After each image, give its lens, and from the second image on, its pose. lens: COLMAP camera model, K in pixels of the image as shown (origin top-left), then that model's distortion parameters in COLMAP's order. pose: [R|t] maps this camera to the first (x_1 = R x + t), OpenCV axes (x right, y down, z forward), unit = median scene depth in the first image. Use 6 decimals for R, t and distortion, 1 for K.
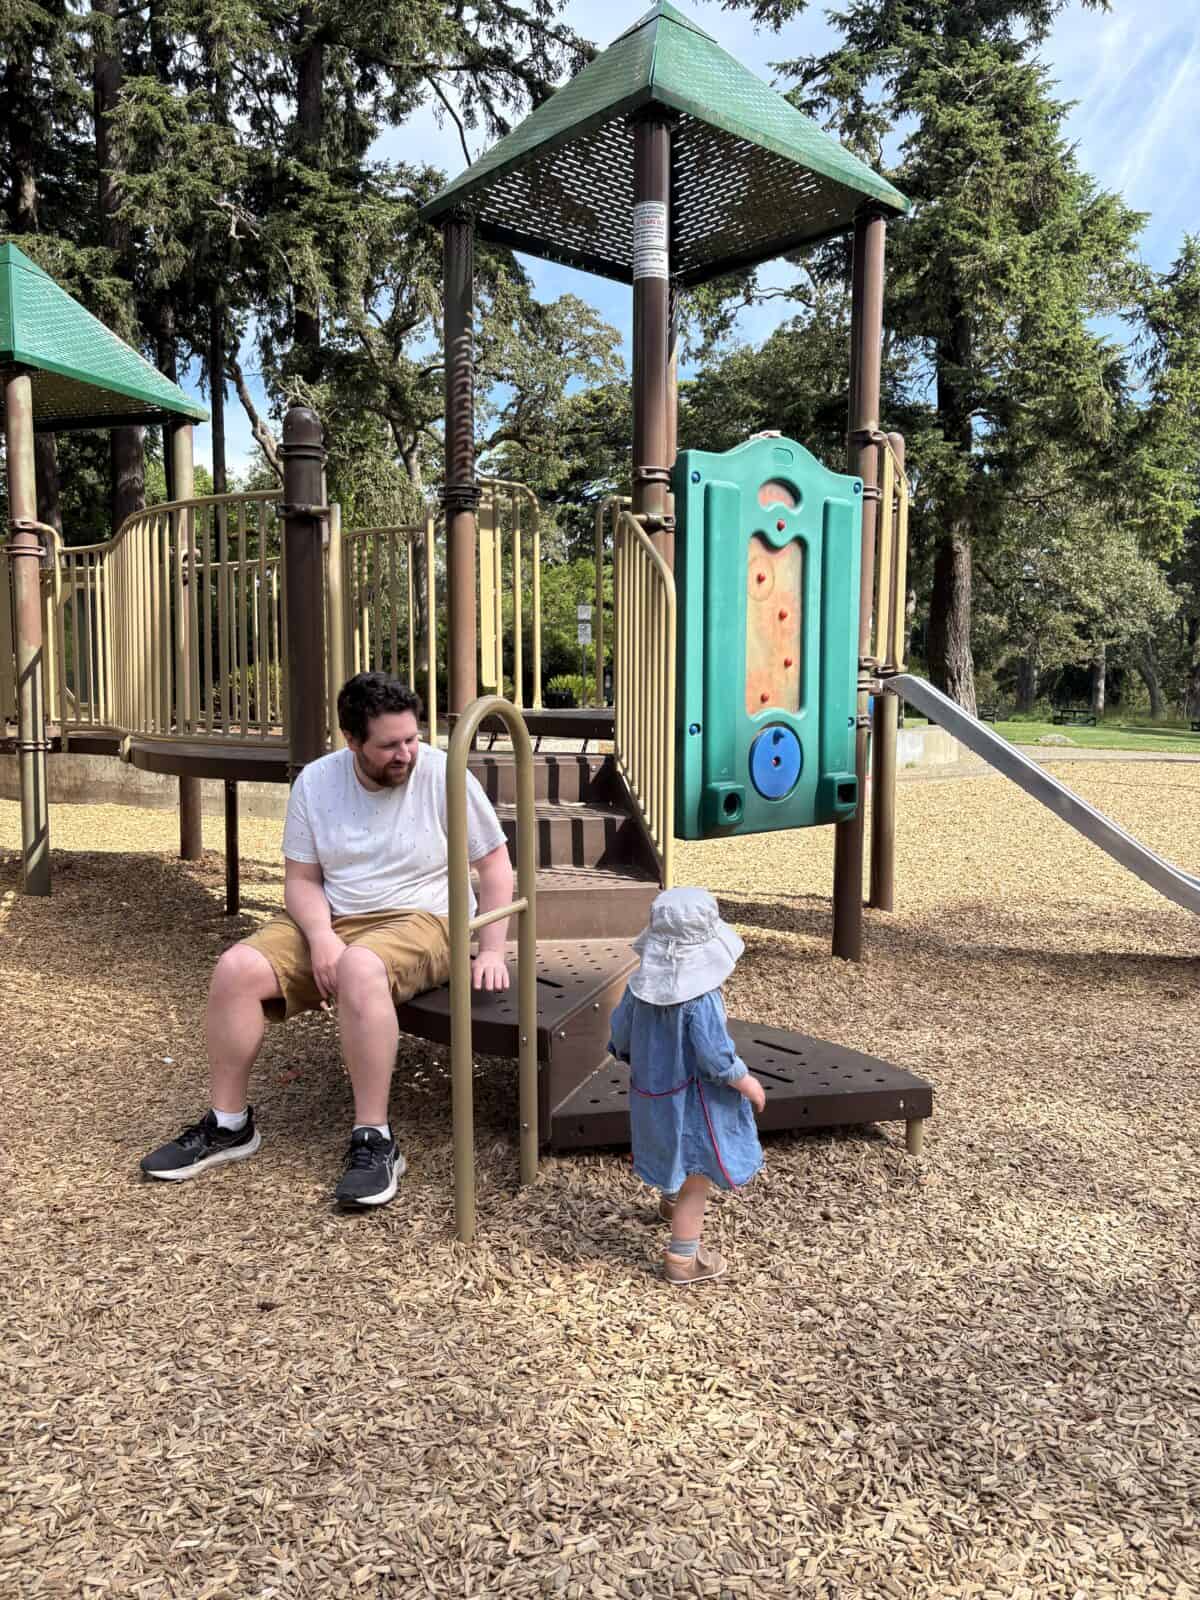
lens RADIAL K [[1218.9, 0, 602.4], [0, 1218.9, 806.3], [0, 0, 1]] dist [0.039934, -0.045287]
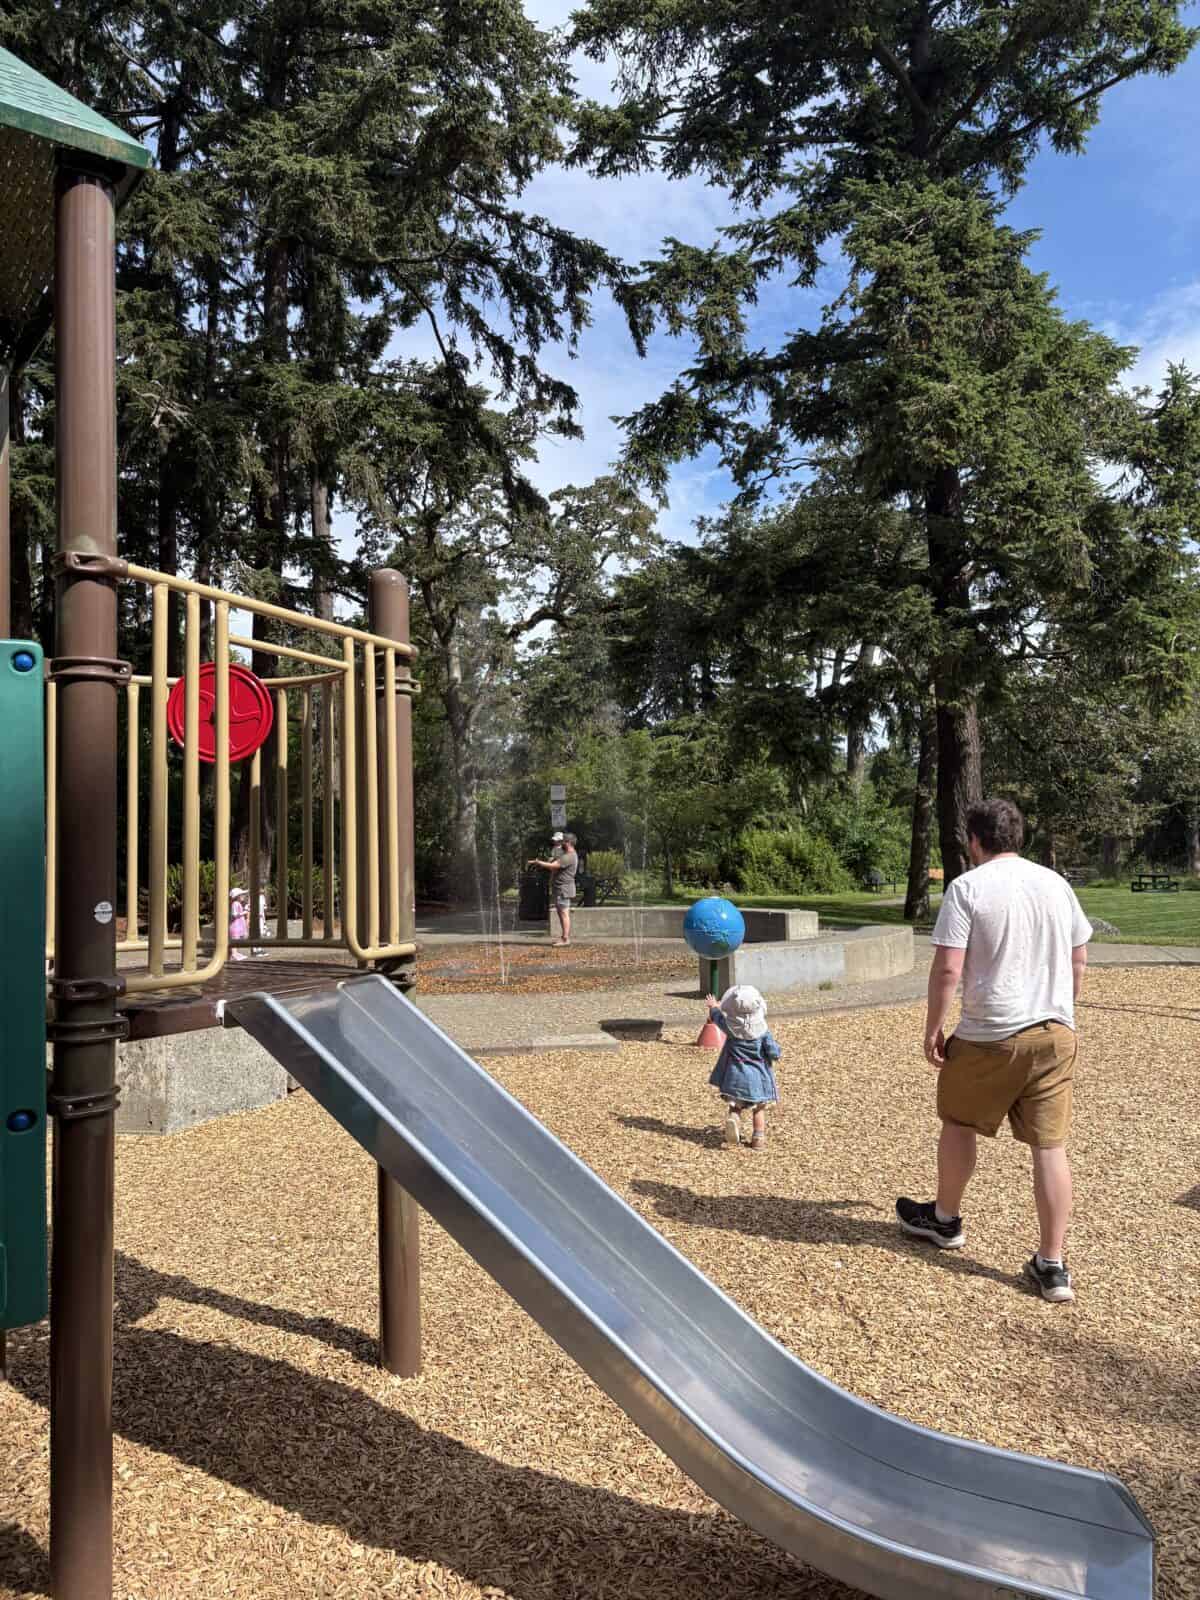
lens RADIAL K [[1218.9, 0, 597.8], [0, 1218.9, 795.6], [0, 0, 1]] dist [0.039934, -0.045287]
pose [[0.996335, -0.032450, -0.079137, 0.112991], [0.020601, 0.989043, -0.146181, -0.028908], [0.083013, 0.144015, 0.986087, 0.119245]]
